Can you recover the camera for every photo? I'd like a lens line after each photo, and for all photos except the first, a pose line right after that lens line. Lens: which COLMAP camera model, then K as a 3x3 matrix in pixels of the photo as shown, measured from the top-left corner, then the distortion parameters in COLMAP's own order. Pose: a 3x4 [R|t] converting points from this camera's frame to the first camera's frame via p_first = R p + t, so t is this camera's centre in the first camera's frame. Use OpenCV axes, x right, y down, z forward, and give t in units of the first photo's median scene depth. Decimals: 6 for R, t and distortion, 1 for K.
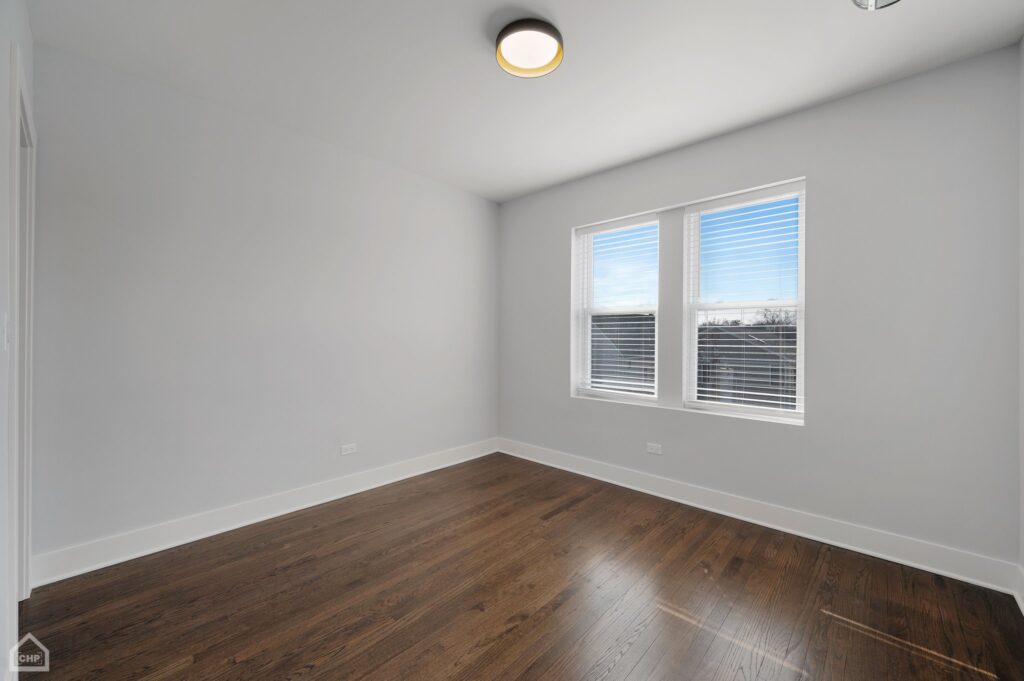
lens RADIAL K [[399.7, 0, 513.3], [0, 399.7, 338.1], [0, 0, 1]] dist [0.007544, -0.000354]
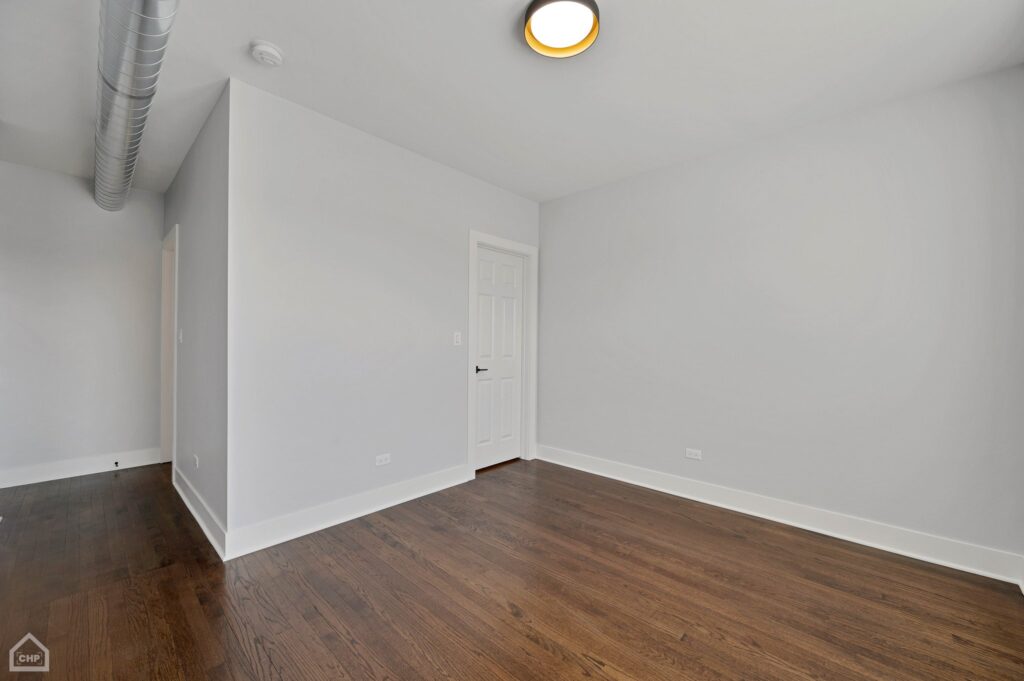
lens RADIAL K [[399.7, 0, 513.1], [0, 399.7, 341.7], [0, 0, 1]] dist [0.007544, -0.000354]
pose [[-0.003430, -0.007937, -0.999963, 0.730134], [-0.004866, 0.999957, -0.007920, 0.016807], [0.999982, 0.004839, -0.003469, 0.701244]]
